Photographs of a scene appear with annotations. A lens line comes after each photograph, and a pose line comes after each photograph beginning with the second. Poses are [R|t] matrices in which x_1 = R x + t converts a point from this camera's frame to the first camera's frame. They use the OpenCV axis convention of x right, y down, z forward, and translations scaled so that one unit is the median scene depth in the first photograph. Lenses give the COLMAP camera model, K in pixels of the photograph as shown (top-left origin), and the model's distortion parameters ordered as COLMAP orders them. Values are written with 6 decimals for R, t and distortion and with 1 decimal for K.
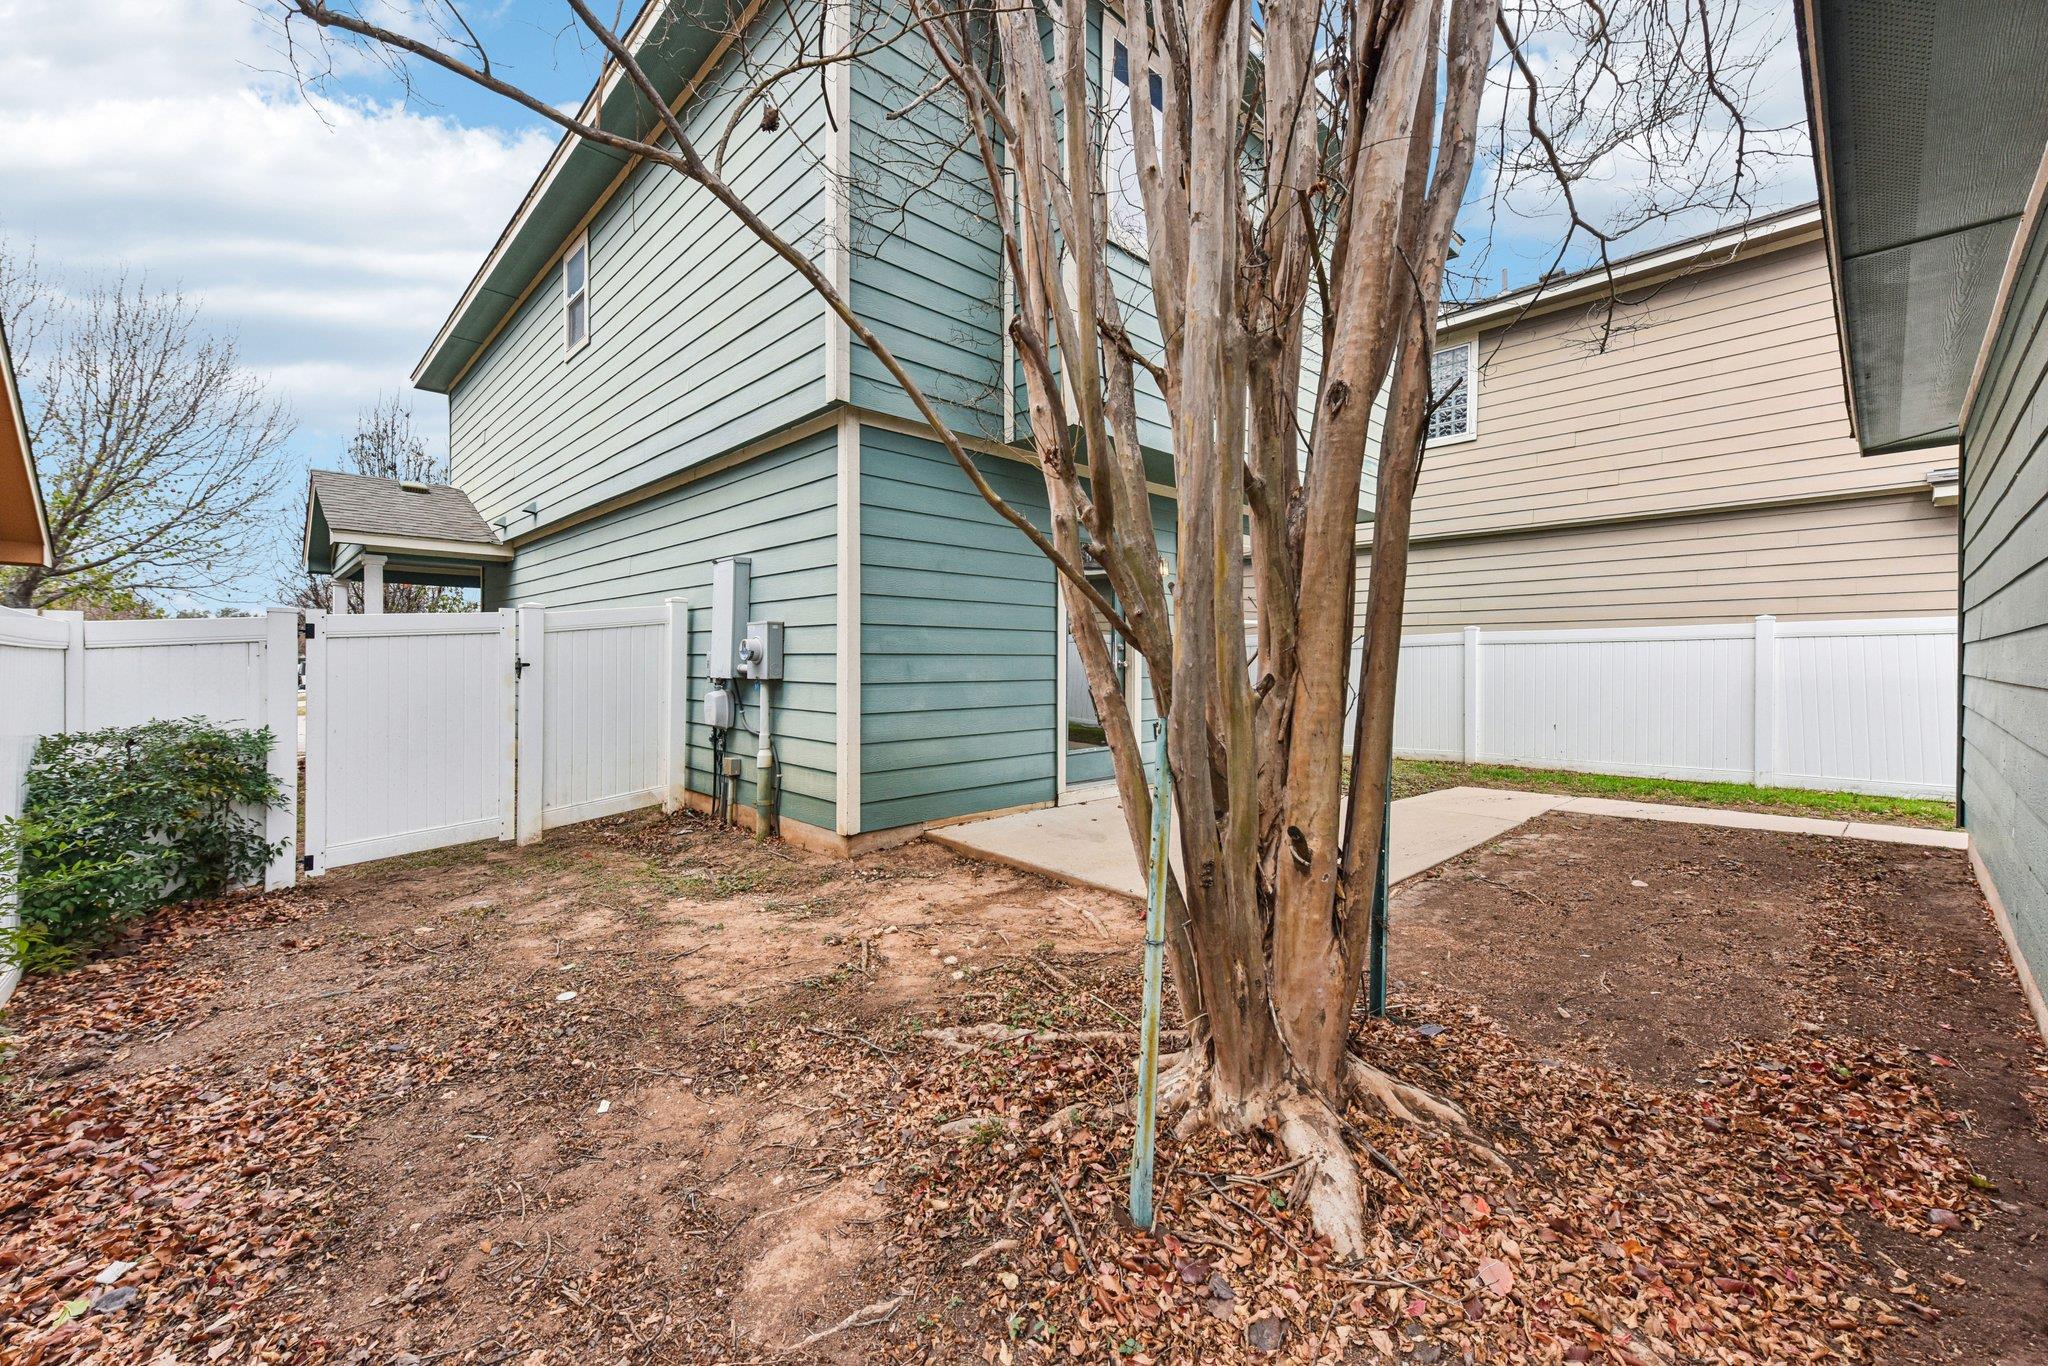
lens RADIAL K [[800.5, 0, 1025.5], [0, 800.5, 665.7], [0, 0, 1]] dist [0.034238, -0.000695]
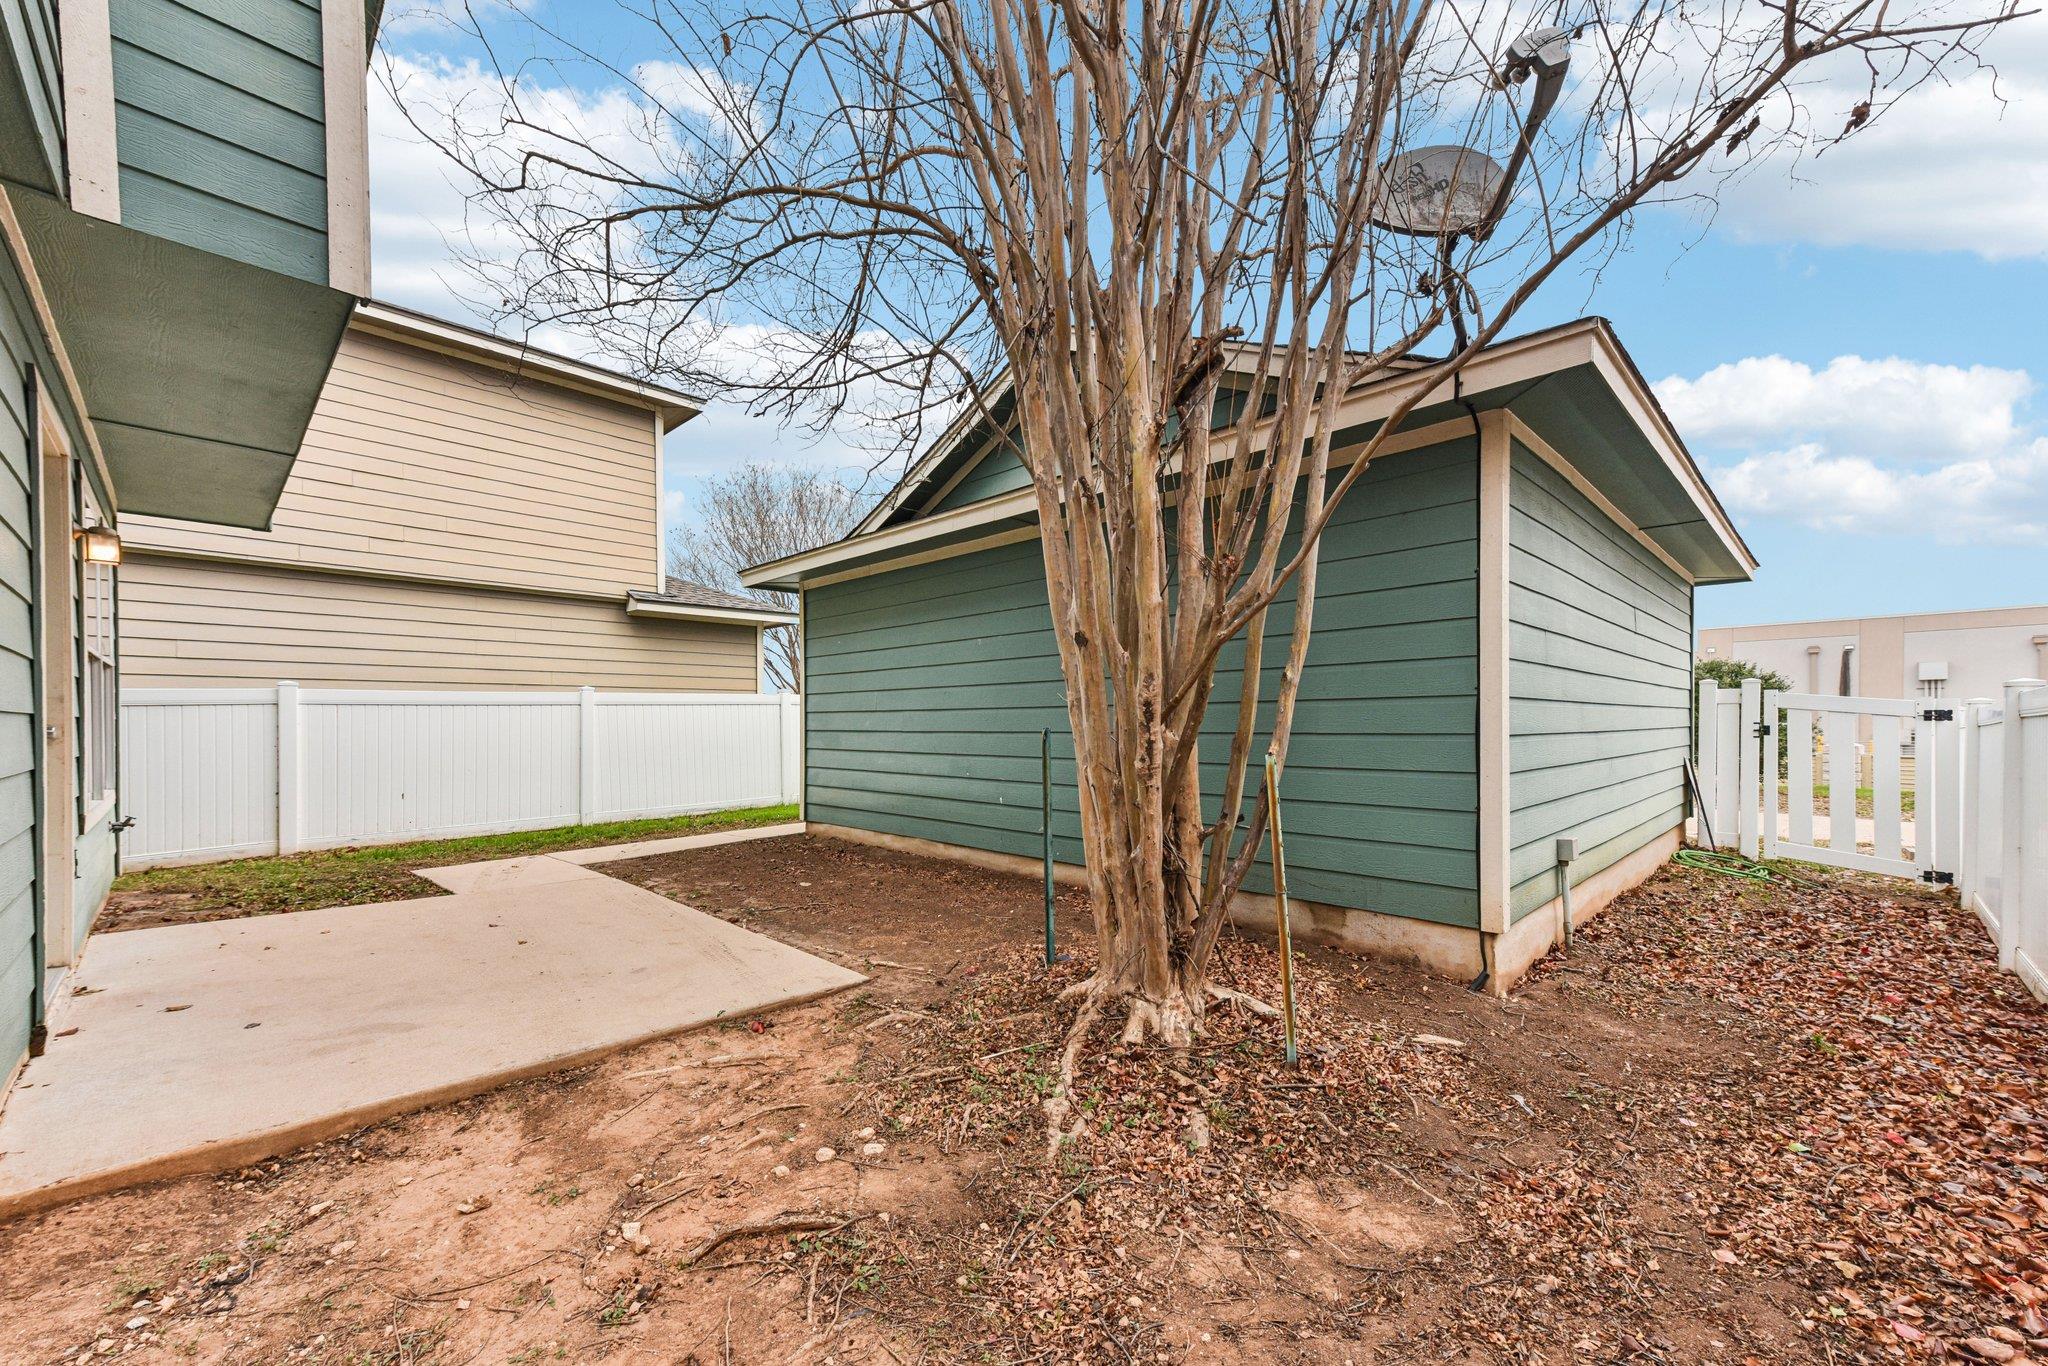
lens RADIAL K [[800.5, 0, 1044.2], [0, 800.5, 730.1], [0, 0, 1]] dist [0.034238, -0.000695]
pose [[-0.020273, -0.013176, 0.999708, -0.667978], [0.014364, 0.999806, 0.013468, -0.003592], [-0.999691, 0.014632, -0.020080, 0.694868]]
